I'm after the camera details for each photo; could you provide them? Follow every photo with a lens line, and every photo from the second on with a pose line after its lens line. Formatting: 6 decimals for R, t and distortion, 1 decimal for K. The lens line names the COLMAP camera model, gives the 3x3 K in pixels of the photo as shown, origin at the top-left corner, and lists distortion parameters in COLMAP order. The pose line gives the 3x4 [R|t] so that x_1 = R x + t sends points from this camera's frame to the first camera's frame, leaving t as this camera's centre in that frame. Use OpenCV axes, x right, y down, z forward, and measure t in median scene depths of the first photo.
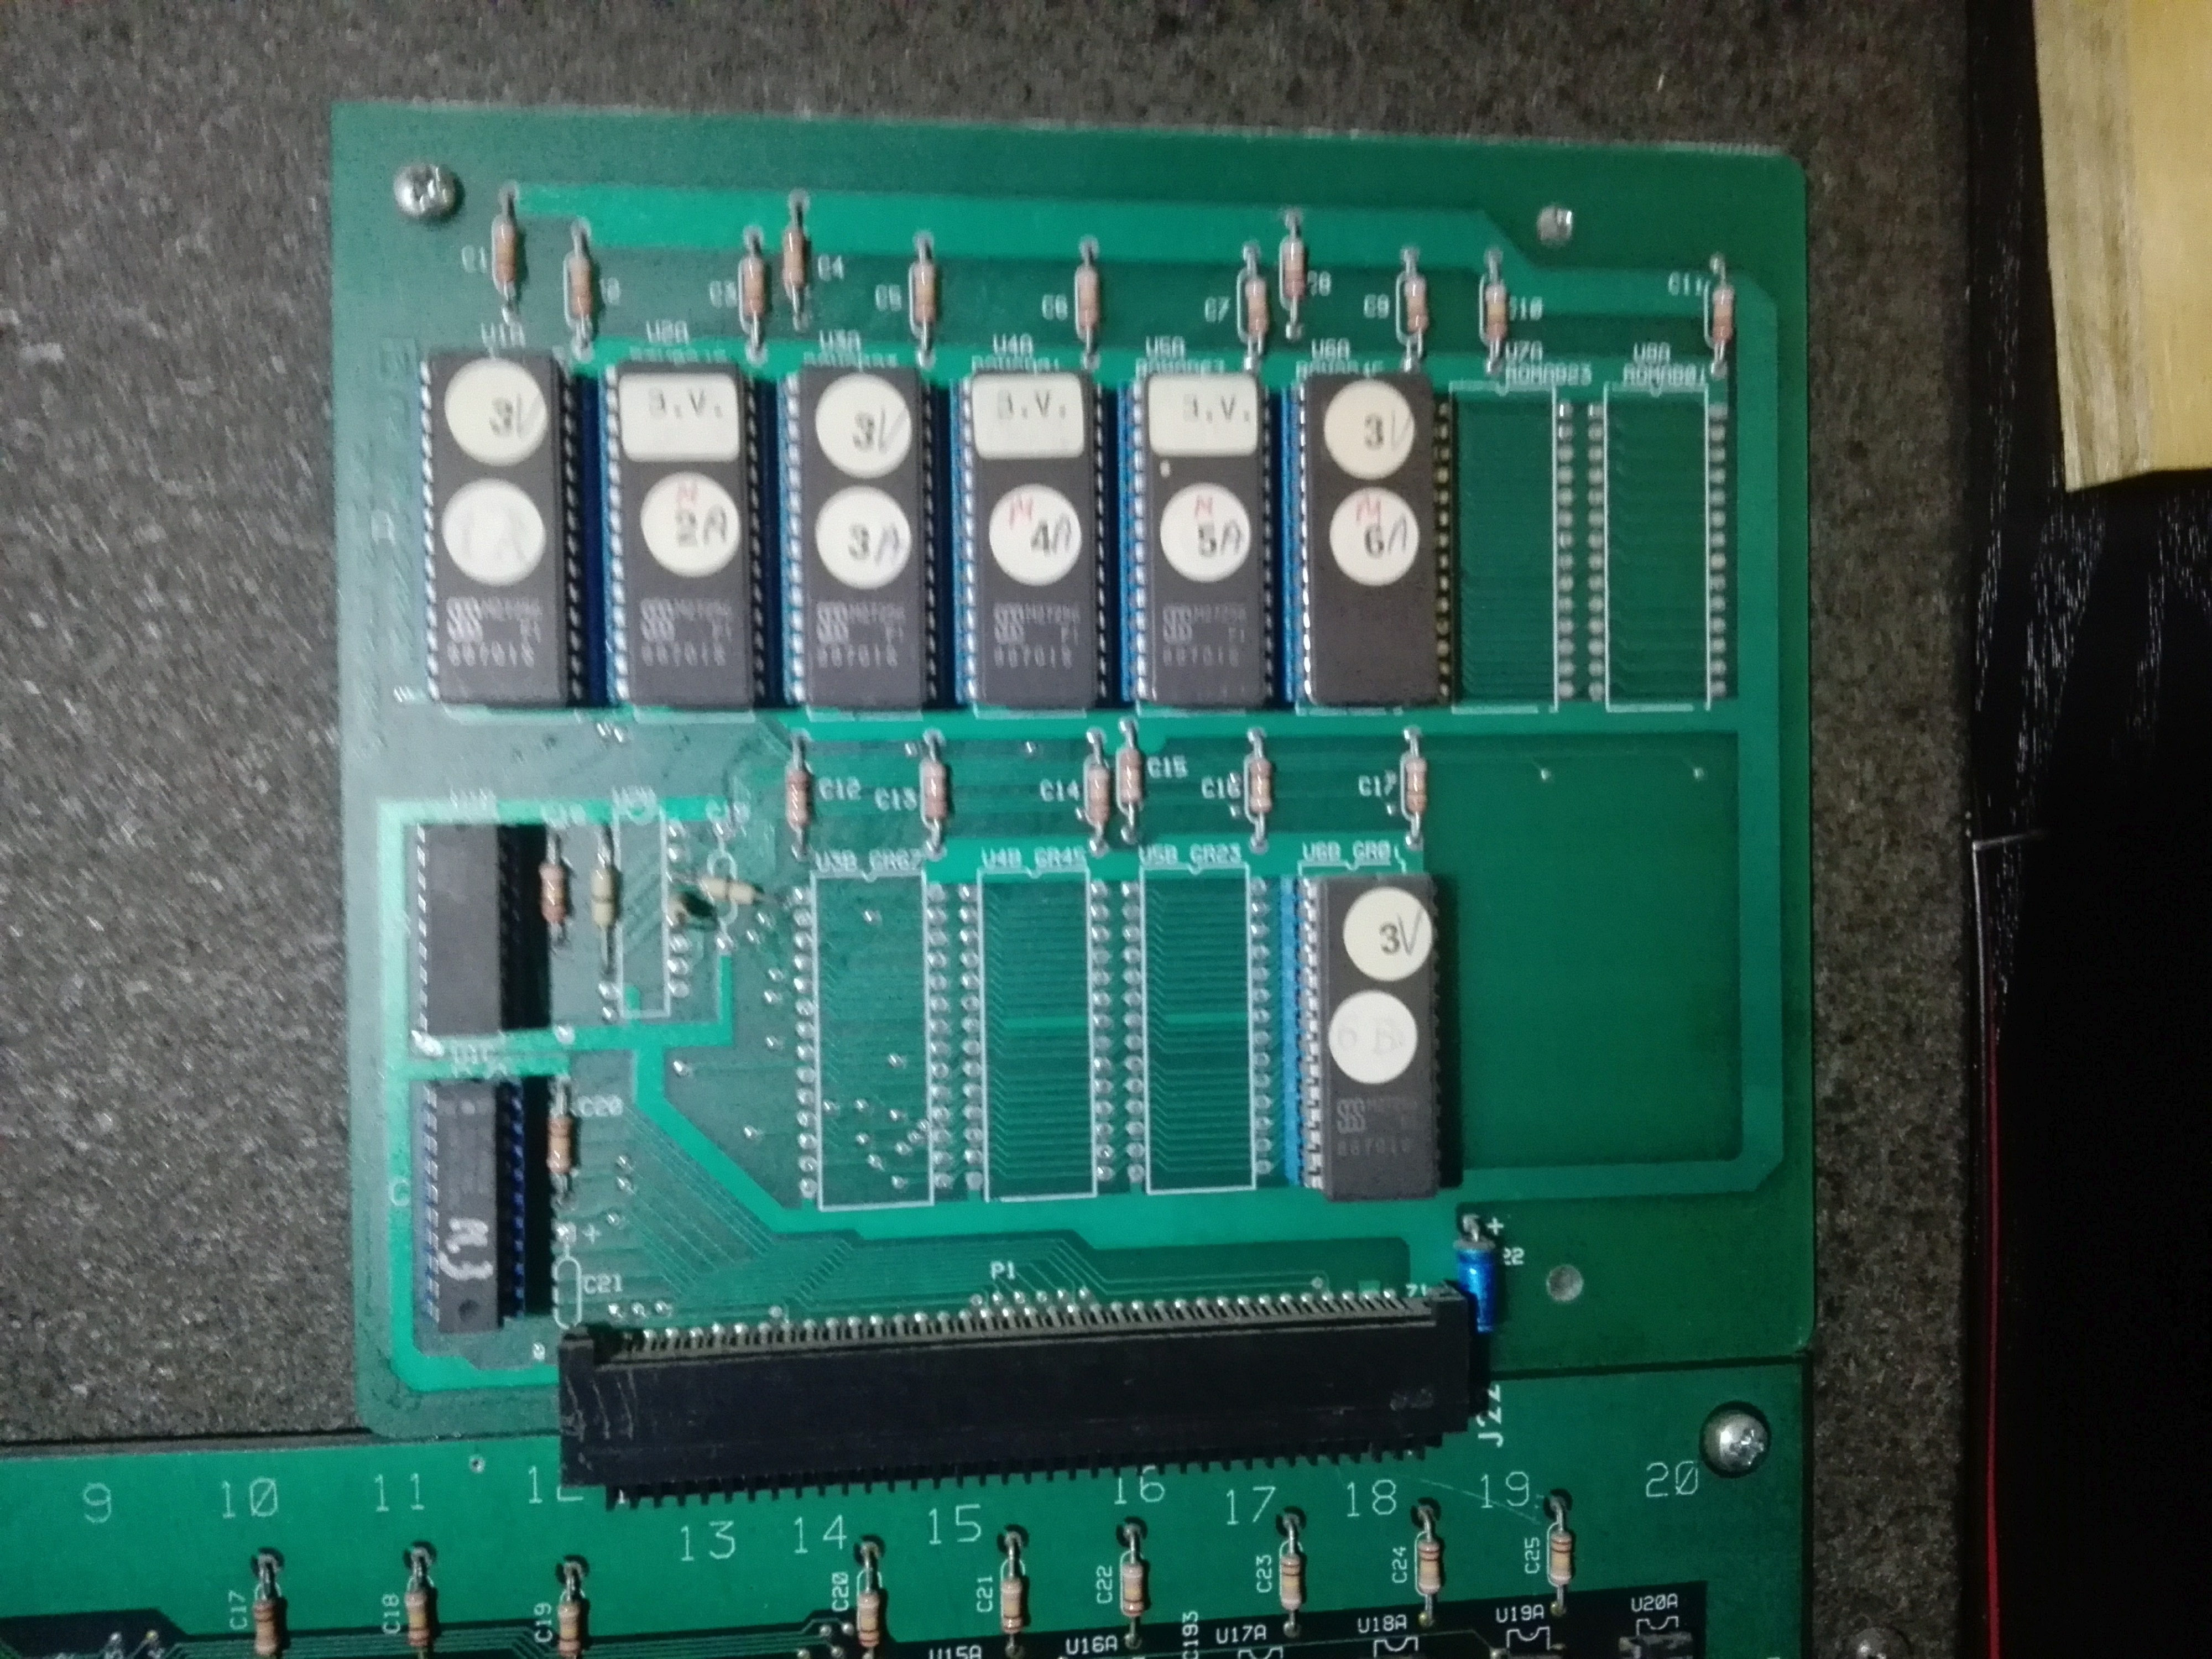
lens RADIAL K [[1786.5, 0, 1178.2], [0, 1786.5, 798.5], [0, 0, 1]] dist [0.055532, -0.139152]
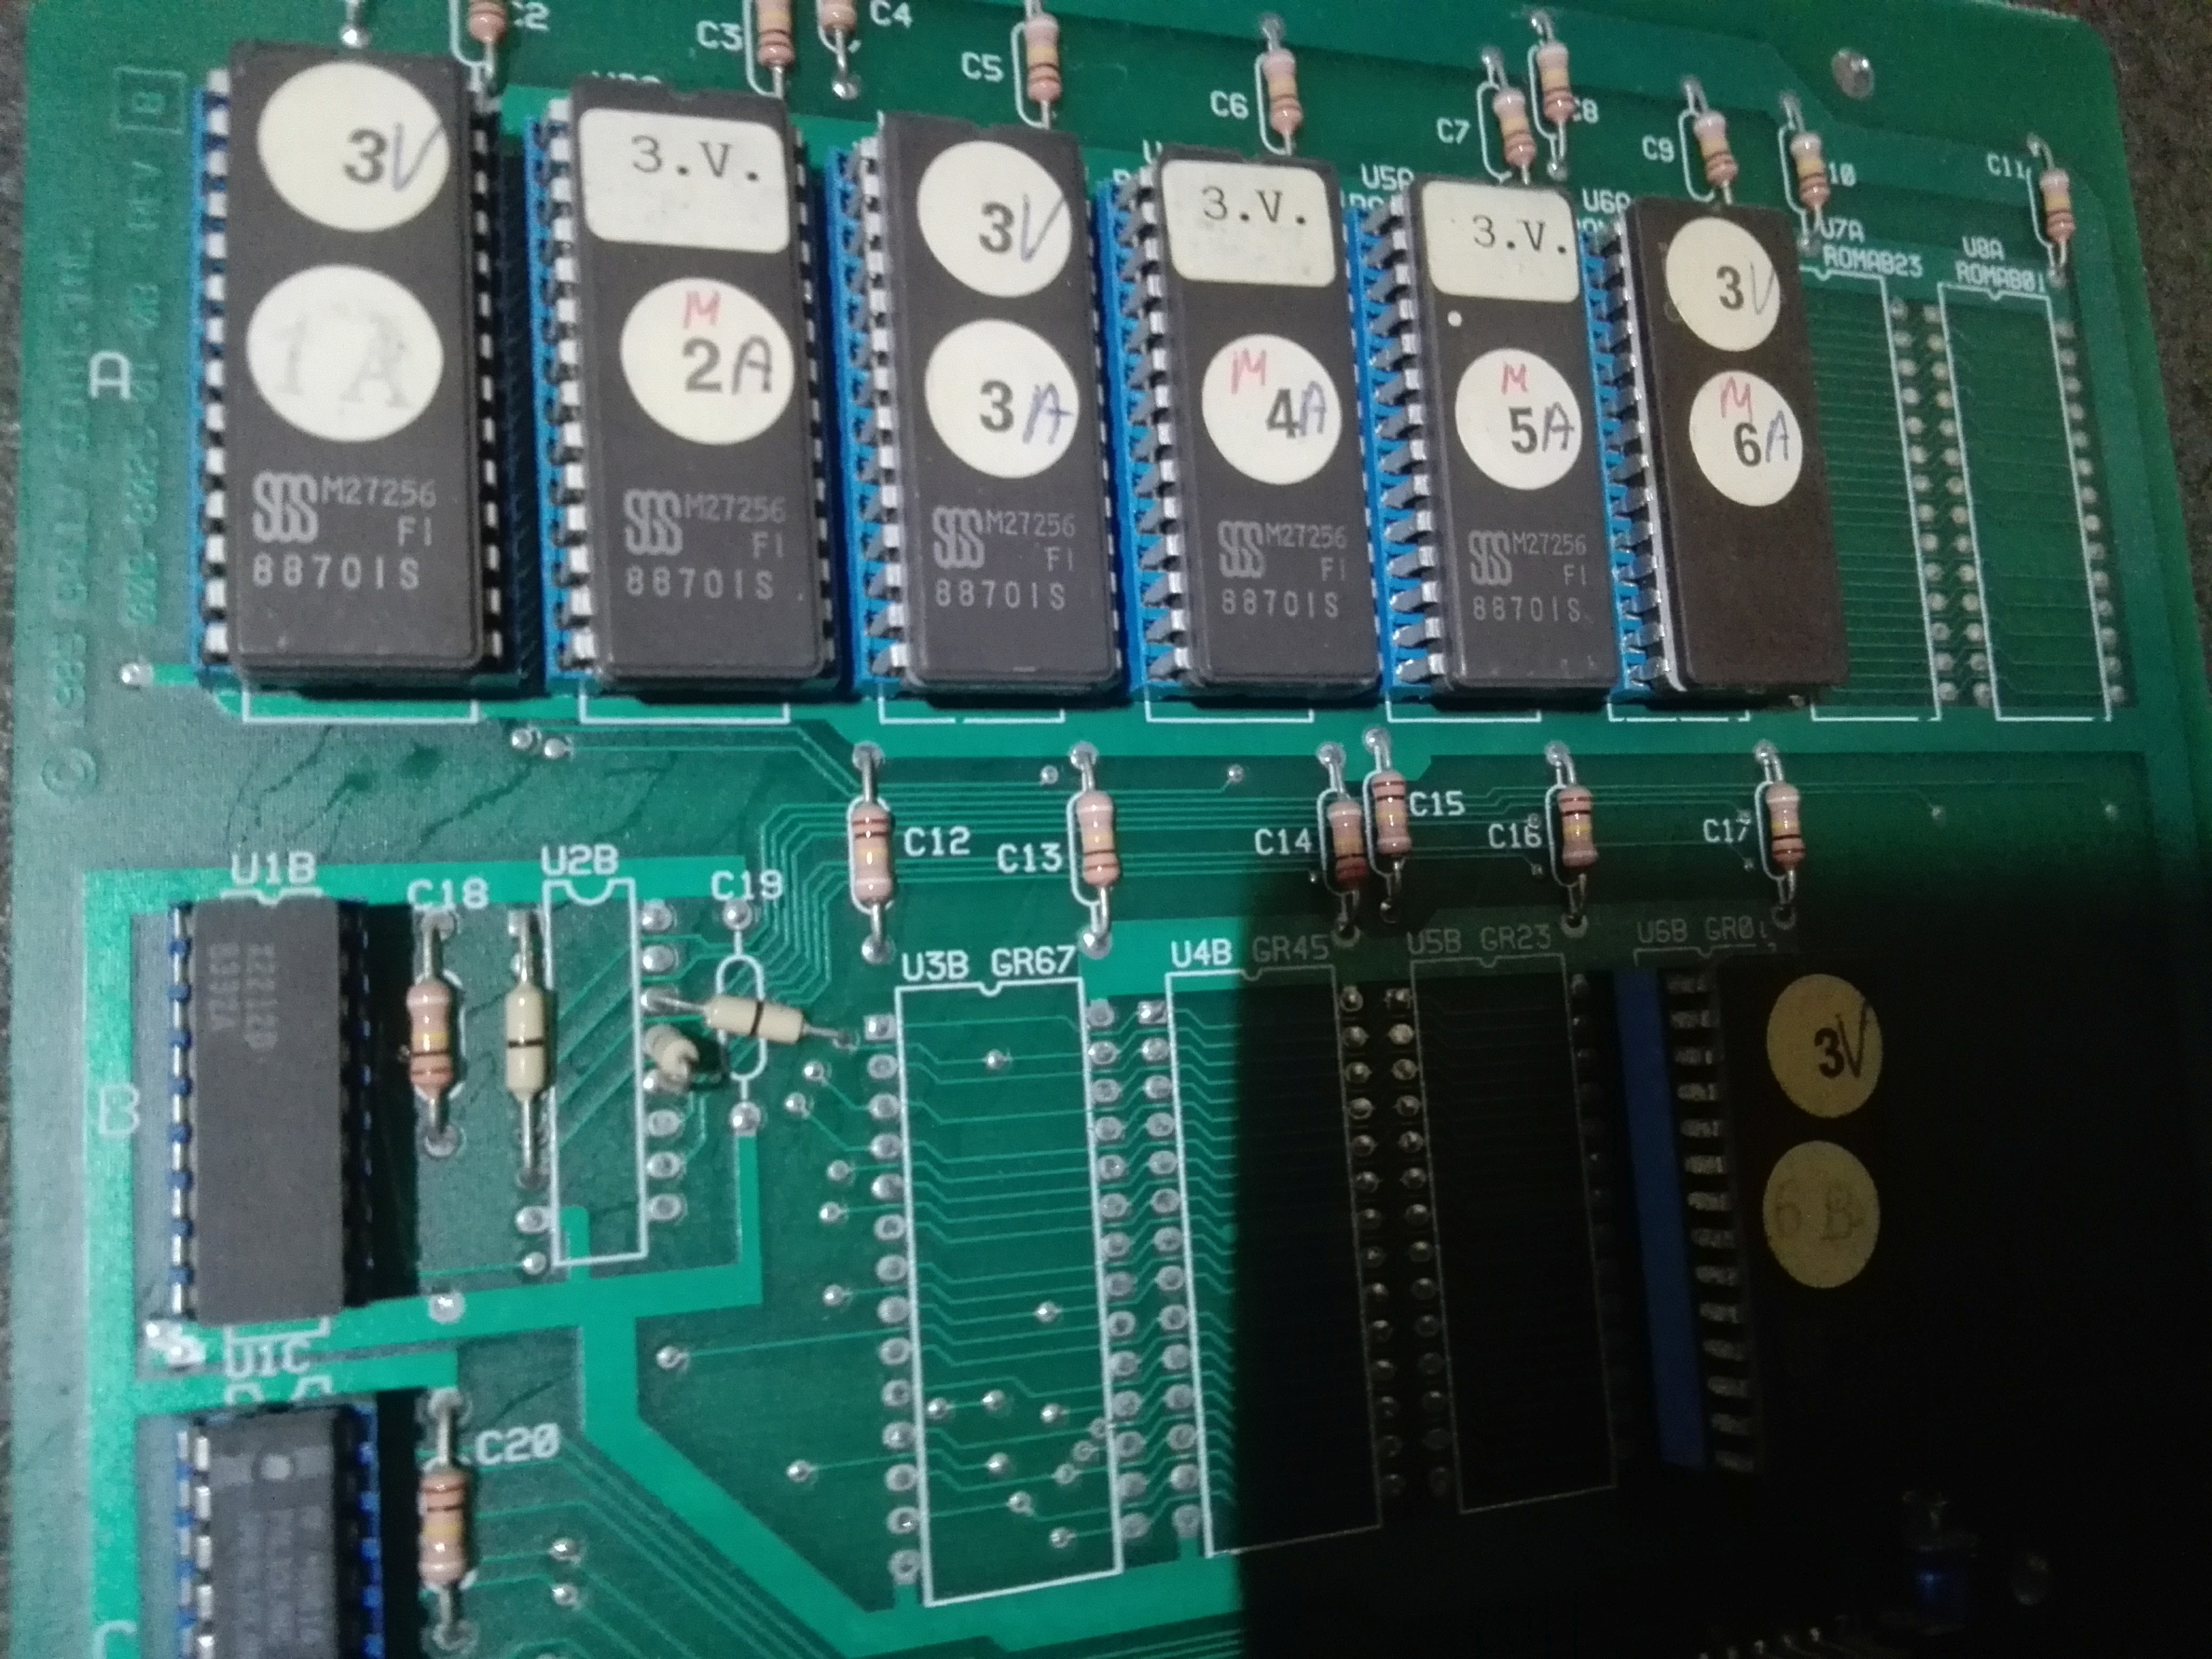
lens RADIAL K [[1786.5, 0, 1143.7], [0, 1786.5, 804.4], [0, 0, 1]] dist [0.055532, -0.139152]
pose [[0.977921, -0.019285, 0.208081, -0.243120], [0.049997, 0.988406, -0.143368, 0.069522], [-0.202904, 0.150606, 0.967547, 0.418470]]
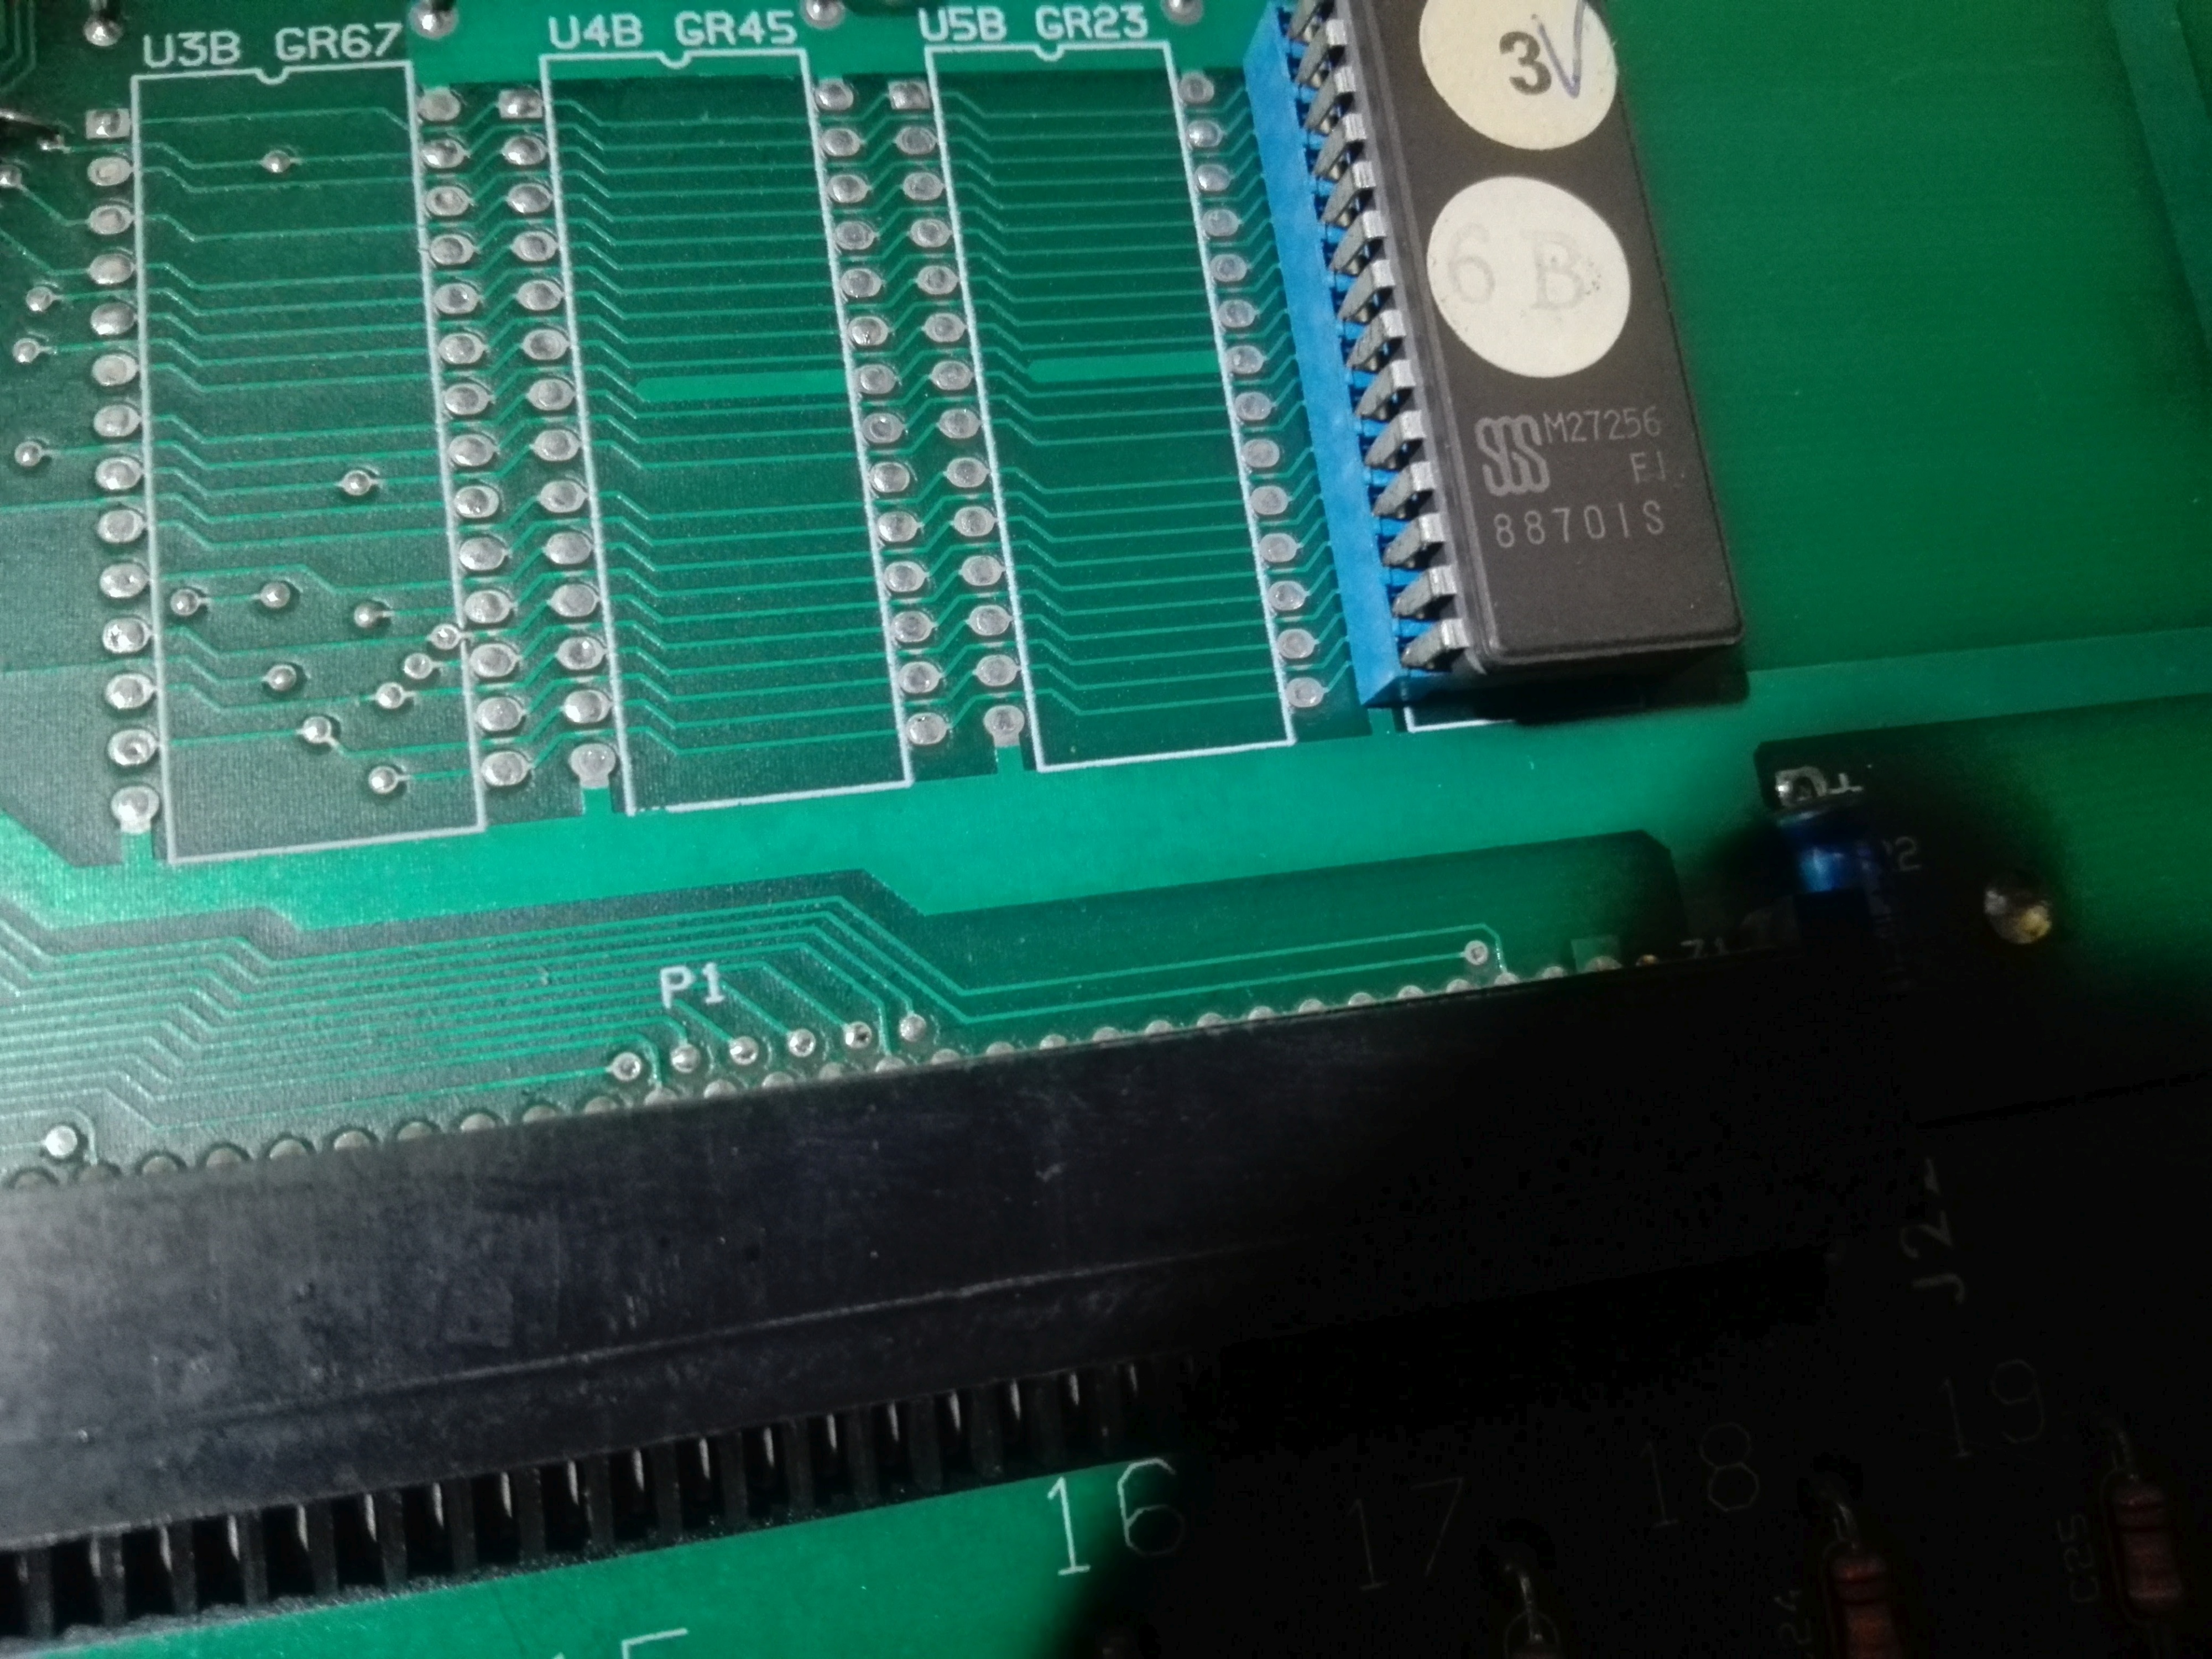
lens RADIAL K [[1786.5, 0, 1165.6], [0, 1786.5, 830.0], [0, 0, 1]] dist [0.055532, -0.139152]
pose [[0.987097, -0.126419, 0.098275, -0.031040], [0.142713, 0.972900, -0.181929, 0.317204], [-0.072612, 0.193606, 0.978389, 0.613216]]
